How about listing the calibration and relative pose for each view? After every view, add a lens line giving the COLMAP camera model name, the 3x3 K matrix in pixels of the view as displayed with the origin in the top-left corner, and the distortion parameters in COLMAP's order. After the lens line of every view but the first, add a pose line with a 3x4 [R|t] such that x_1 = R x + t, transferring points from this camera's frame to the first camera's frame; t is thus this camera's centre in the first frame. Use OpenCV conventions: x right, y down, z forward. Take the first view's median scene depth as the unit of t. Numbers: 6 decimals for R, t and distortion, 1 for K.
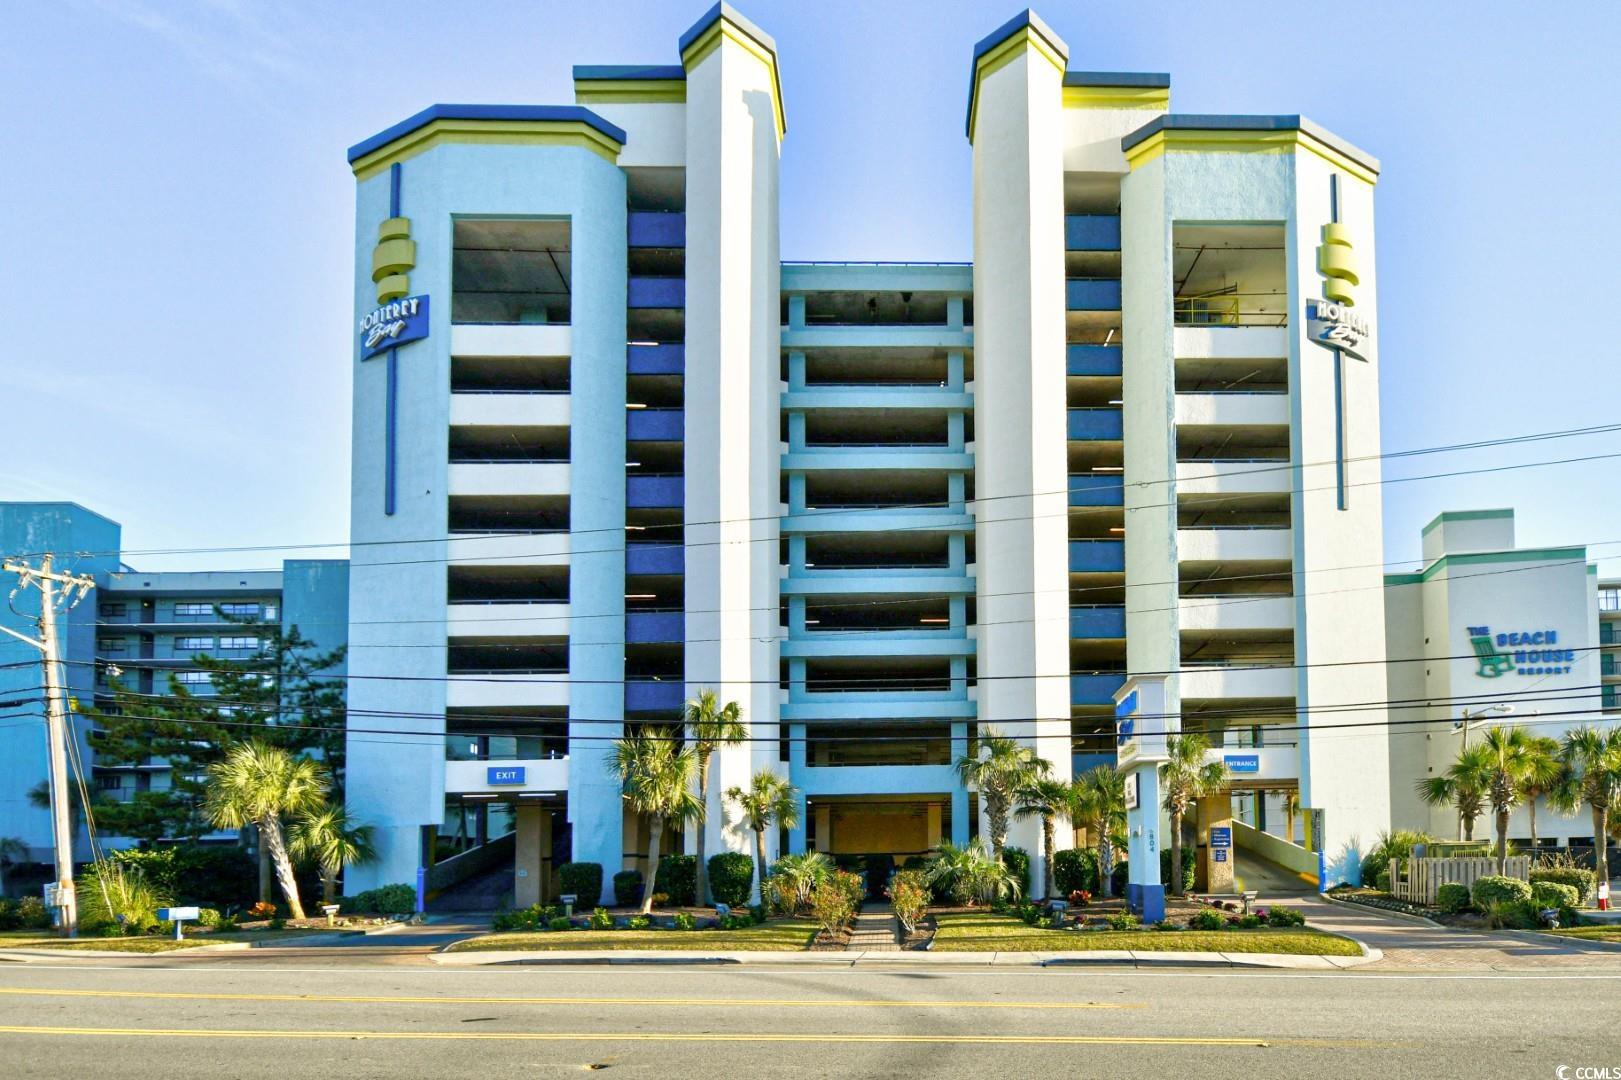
lens RADIAL K [[988.4, 0, 810.5], [0, 988.4, 540.0], [0, 0, 1]] dist [0.003153, -0.000547]
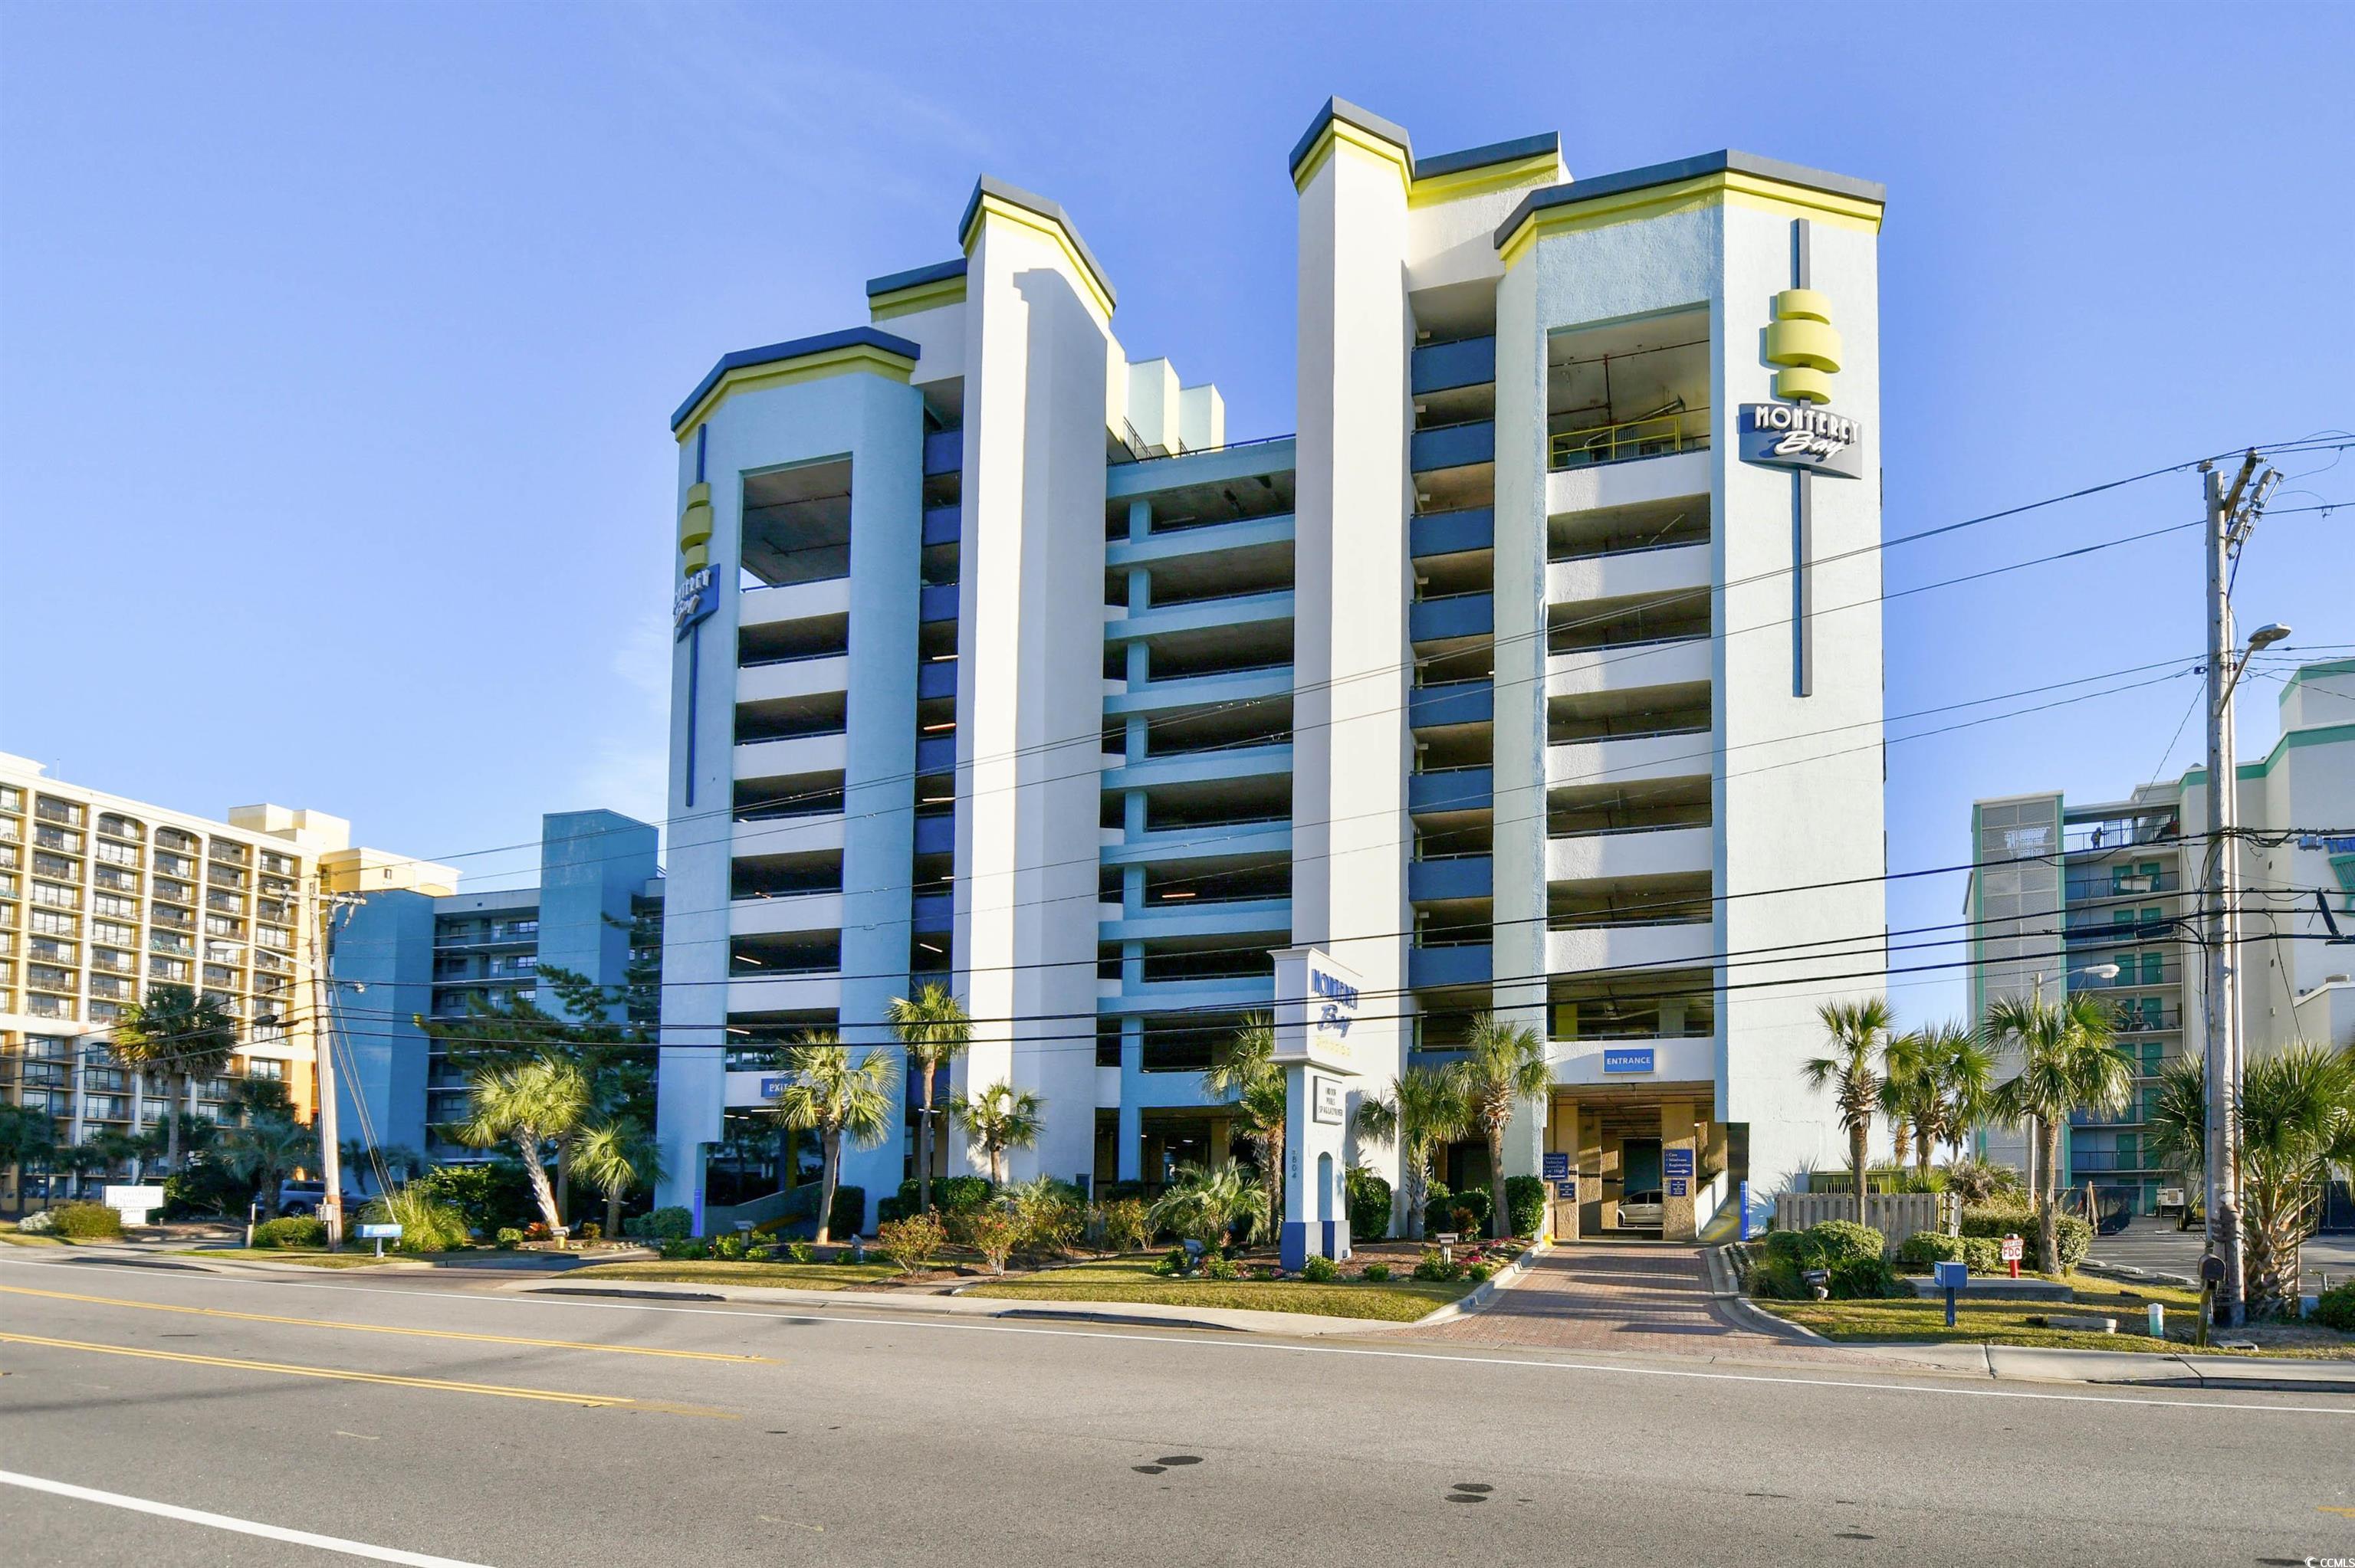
lens RADIAL K [[1220.0, 0, 1177.5], [0, 1220.0, 784.0], [0, 0, 1]] dist [0.002988, 0.000338]
pose [[0.953919, -0.082072, -0.288623, 0.339351], [0.079924, 0.996615, -0.019242, 0.012216], [0.289226, -0.004712, 0.957249, 0.040951]]
